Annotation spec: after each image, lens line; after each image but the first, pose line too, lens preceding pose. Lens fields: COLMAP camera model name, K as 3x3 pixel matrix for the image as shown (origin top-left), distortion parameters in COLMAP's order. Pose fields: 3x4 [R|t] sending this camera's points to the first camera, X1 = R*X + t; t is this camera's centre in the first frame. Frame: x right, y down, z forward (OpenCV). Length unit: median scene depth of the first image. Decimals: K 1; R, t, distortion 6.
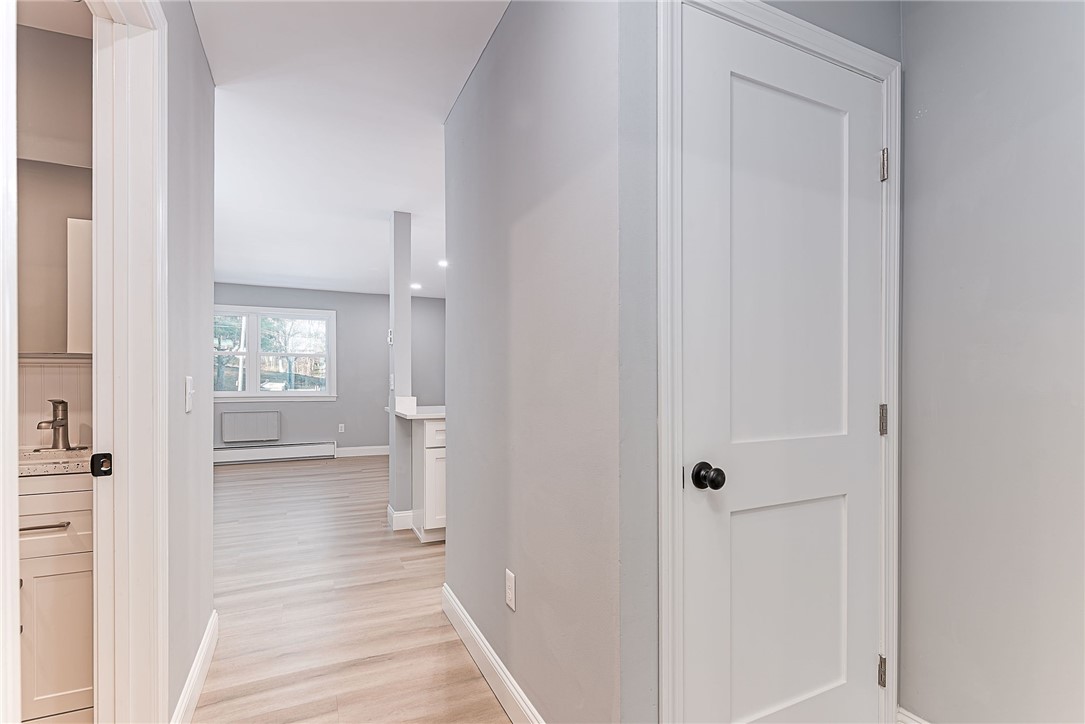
lens RADIAL K [[506.0, 0, 541.1], [0, 506.0, 380.3], [0, 0, 1]] dist [-0.001671, -0.000277]
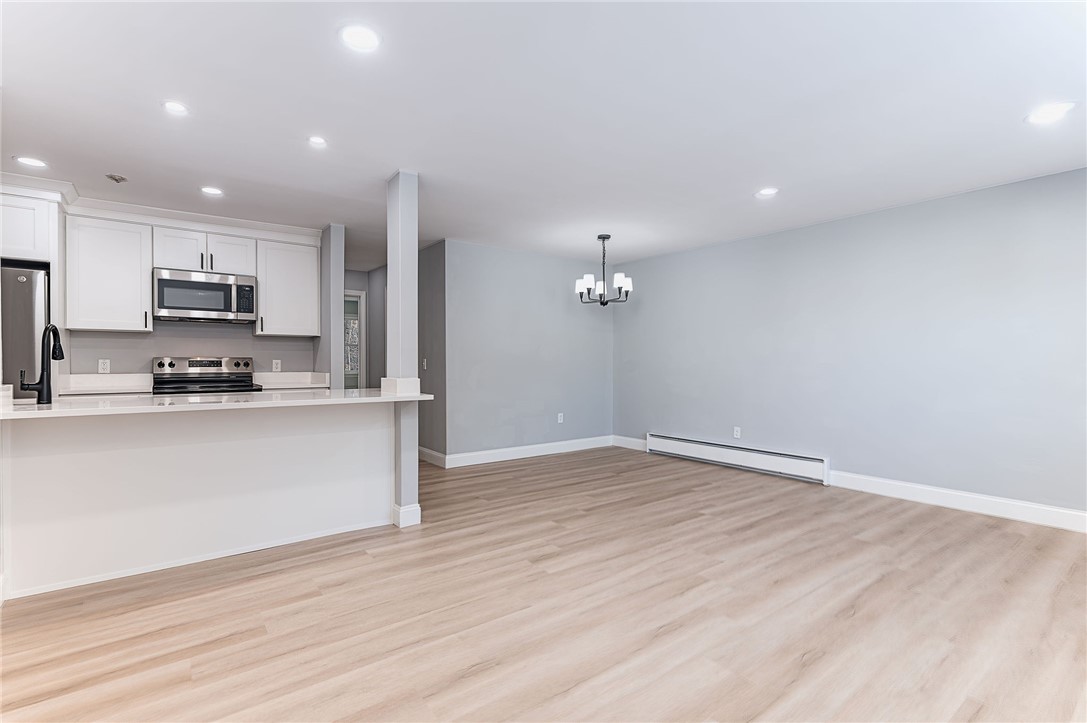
lens RADIAL K [[511.4, 0, 548.8], [0, 511.4, 365.1], [0, 0, 1]] dist [-0.000486, -0.000702]
pose [[-0.977631, 0.001208, -0.210324, -0.187082], [-0.000887, 0.999951, 0.009868, -0.000233], [0.210326, 0.009834, -0.977582, 1.060016]]
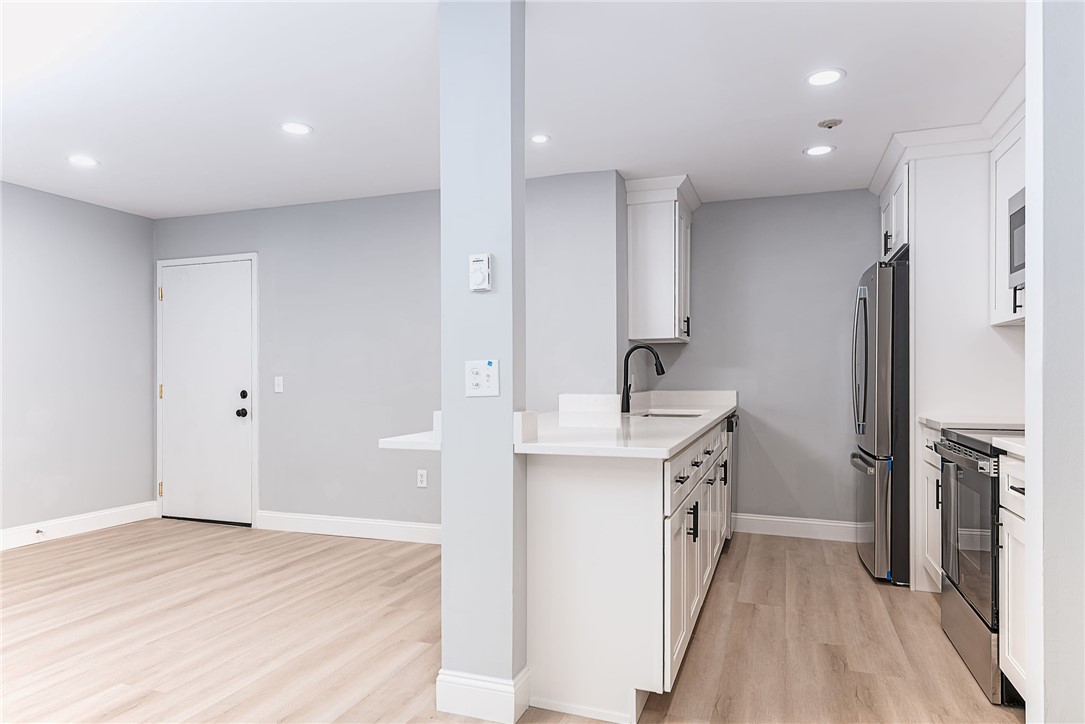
lens RADIAL K [[654.4, 0, 540.4], [0, 654.4, 378.2], [0, 0, 1]] dist [0.016704, -0.000487]
pose [[0.711172, -0.002453, 0.703014, -0.349807], [0.004665, 0.999988, -0.001230, 0.002004], [-0.703002, 0.004154, 0.711175, 0.308815]]
